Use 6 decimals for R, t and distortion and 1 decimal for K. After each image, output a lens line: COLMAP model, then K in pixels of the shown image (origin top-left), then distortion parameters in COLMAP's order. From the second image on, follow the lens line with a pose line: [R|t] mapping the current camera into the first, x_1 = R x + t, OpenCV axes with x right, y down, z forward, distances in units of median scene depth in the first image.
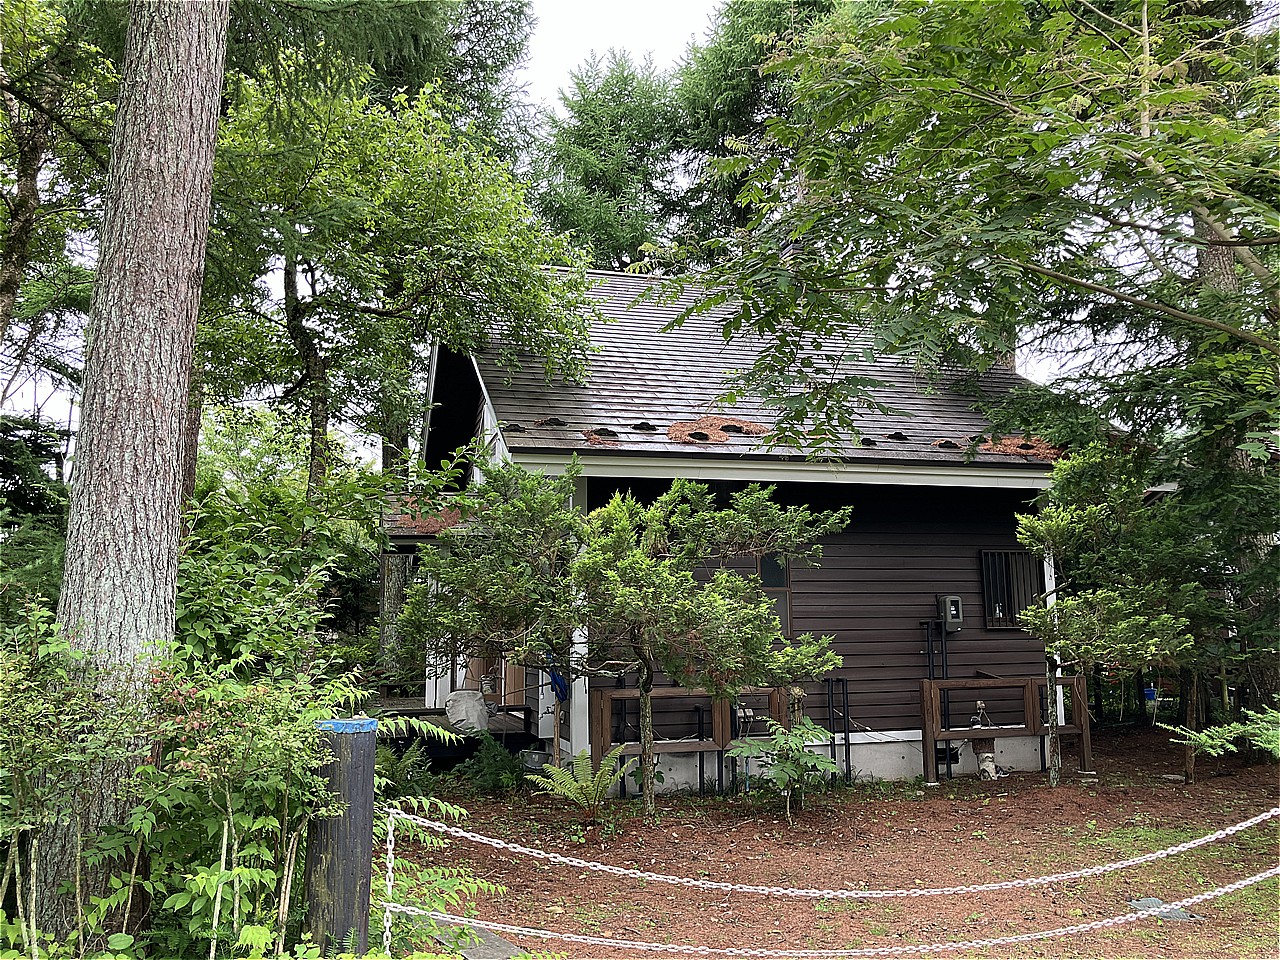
lens RADIAL K [[1040.4, 0, 639.9], [0, 1040.4, 481.1], [0, 0, 1]] dist [0.001182, -0.000749]
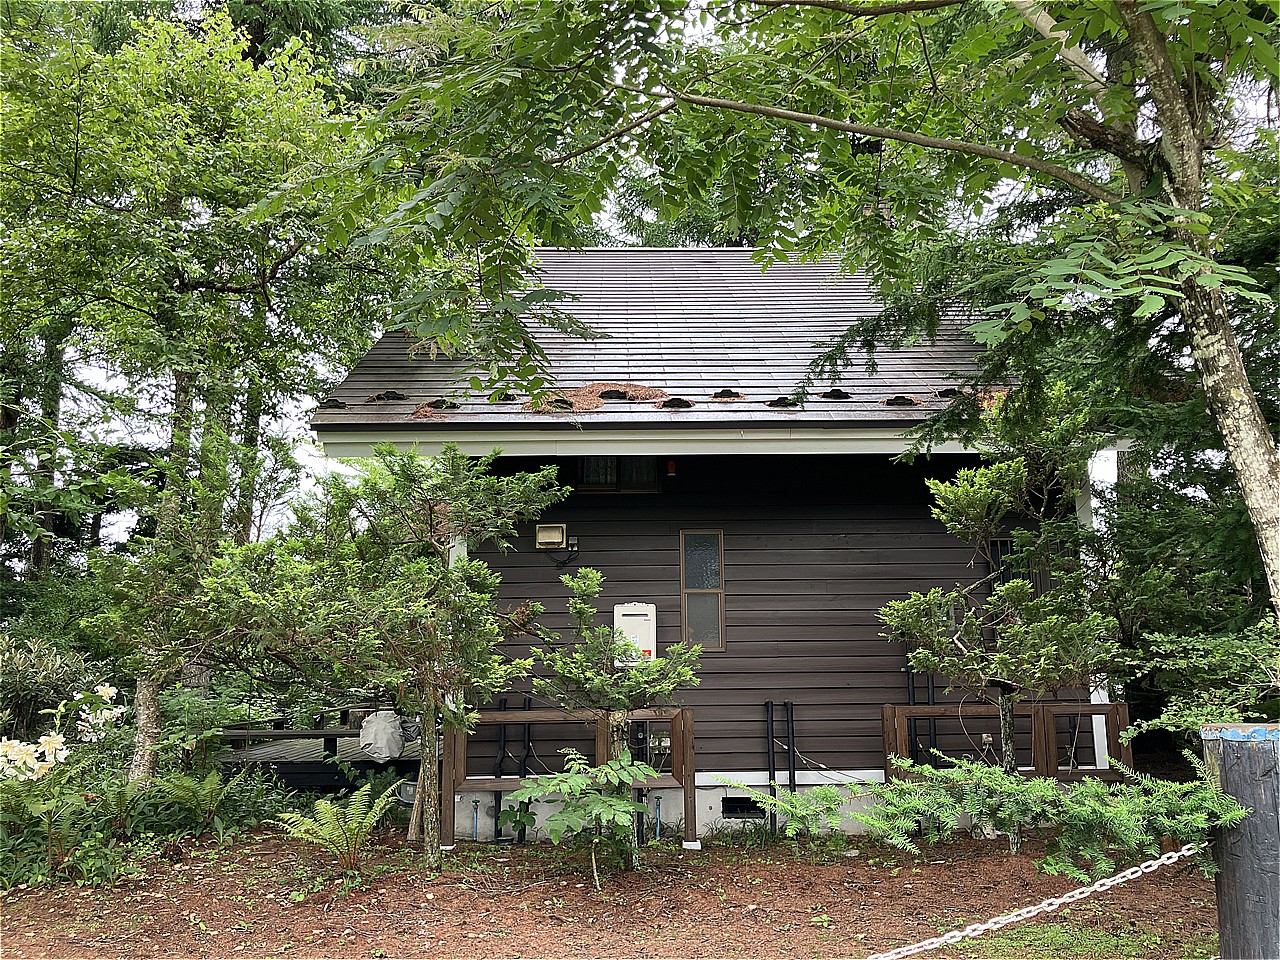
lens RADIAL K [[1205.1, 0, 640.0], [0, 1205.1, 479.4], [0, 0, 1]] dist [0.002459, 0.000000]
pose [[0.973010, -0.027972, -0.229061, 0.303312], [0.030818, 0.999486, 0.008858, 0.008973], [0.228696, -0.015678, 0.973372, 0.085533]]
